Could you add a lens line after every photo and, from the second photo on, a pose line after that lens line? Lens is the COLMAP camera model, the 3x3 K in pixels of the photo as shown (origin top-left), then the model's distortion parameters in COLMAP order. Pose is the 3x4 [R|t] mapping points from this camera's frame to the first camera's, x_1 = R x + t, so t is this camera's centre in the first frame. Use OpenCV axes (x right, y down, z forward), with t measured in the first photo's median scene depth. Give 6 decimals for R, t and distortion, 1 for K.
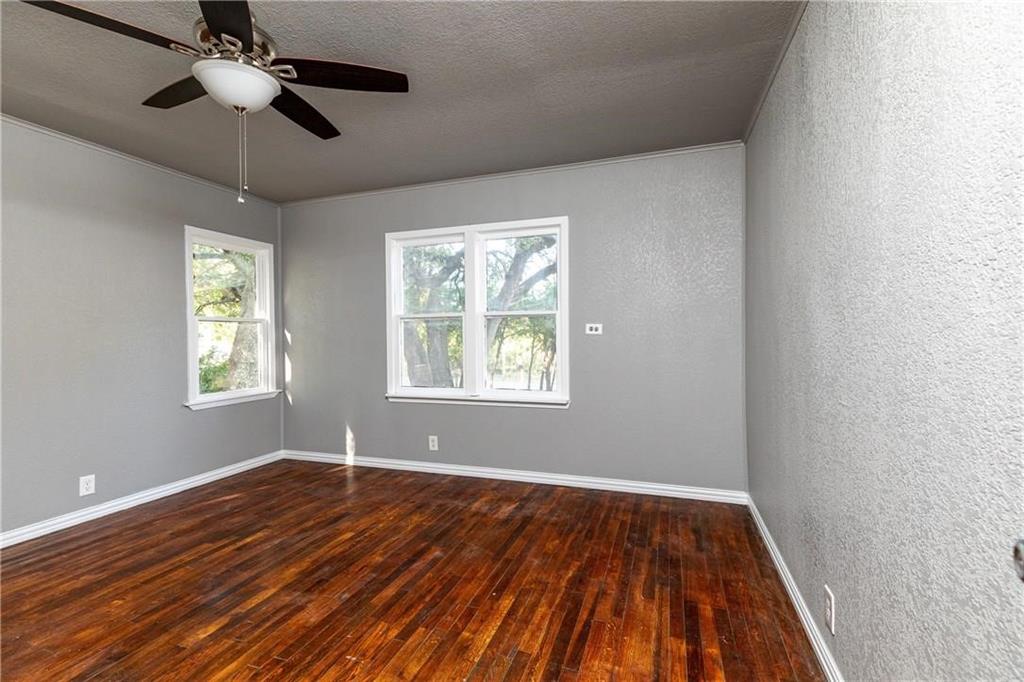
lens RADIAL K [[456.8, 0, 509.9], [0, 456.8, 341.4], [0, 0, 1]] dist [0.007643, -0.001888]
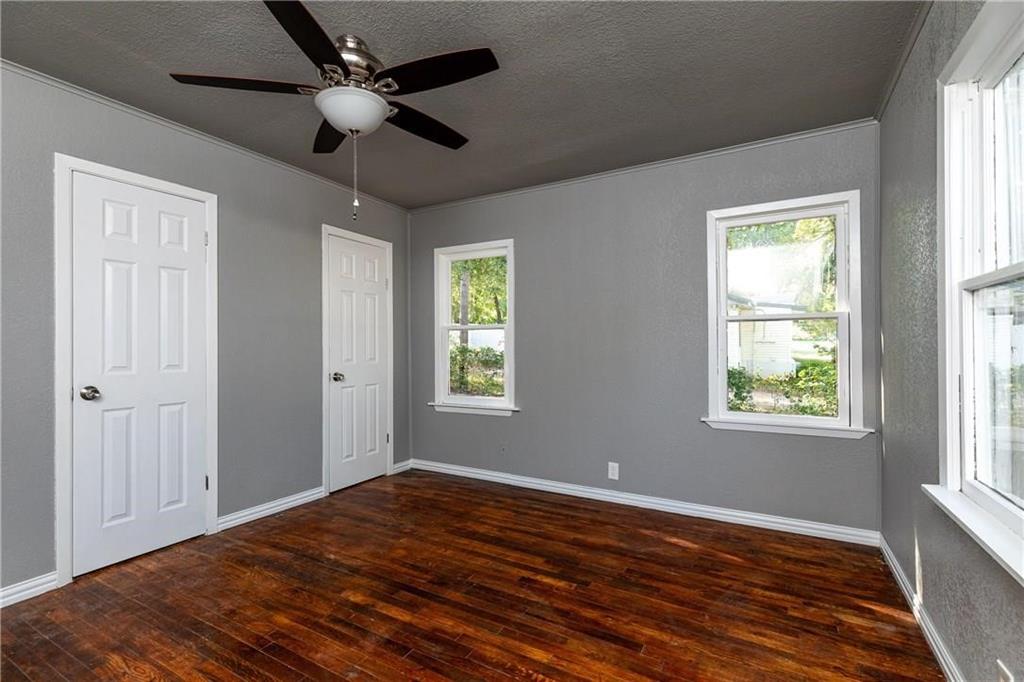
lens RADIAL K [[456.8, 0, 508.9], [0, 456.8, 338.5], [0, 0, 1]] dist [0.007643, -0.001888]
pose [[-0.172577, -0.001203, -0.984995, 0.291411], [-0.002993, 0.999995, -0.000697, -0.018288], [0.984991, 0.002828, -0.172580, 1.098694]]
